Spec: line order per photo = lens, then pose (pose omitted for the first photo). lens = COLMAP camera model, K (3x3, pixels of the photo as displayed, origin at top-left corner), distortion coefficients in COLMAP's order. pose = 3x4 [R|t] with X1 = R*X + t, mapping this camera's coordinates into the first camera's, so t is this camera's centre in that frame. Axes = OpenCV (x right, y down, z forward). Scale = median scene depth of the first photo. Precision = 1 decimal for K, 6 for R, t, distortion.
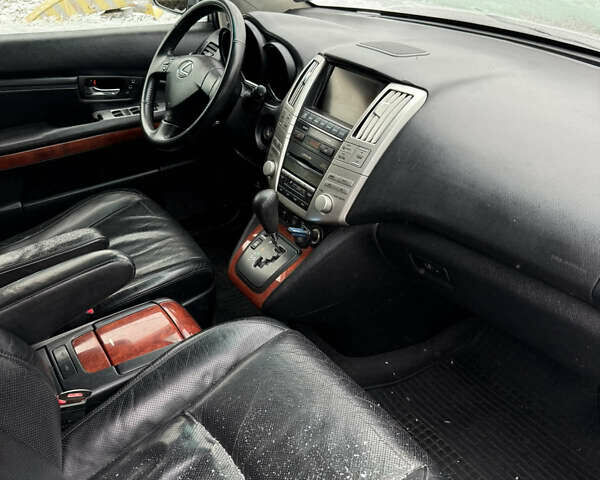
lens RADIAL K [[530.0, 0, 300.0], [0, 530.0, 240.0], [0, 0, 1]] dist [0.116717, -0.196982]
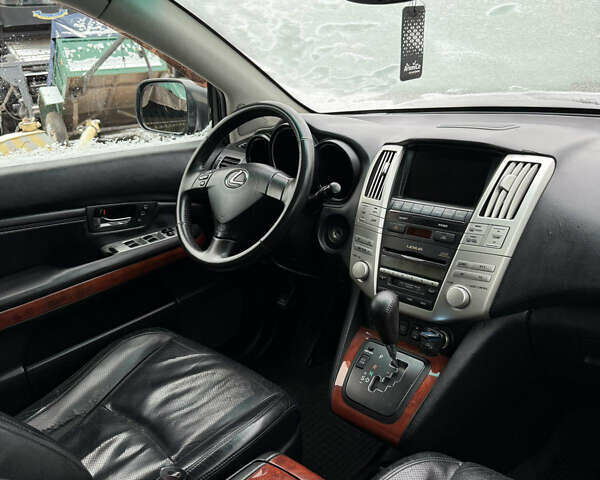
lens RADIAL K [[530.0, 0, 300.0], [0, 530.0, 240.0], [0, 0, 1]] dist [0.116717, -0.196982]
pose [[0.974763, -0.130707, 0.180976, -0.281327], [0.168690, 0.962241, -0.213627, -0.013238], [-0.146220, 0.238765, 0.960006, 0.158109]]
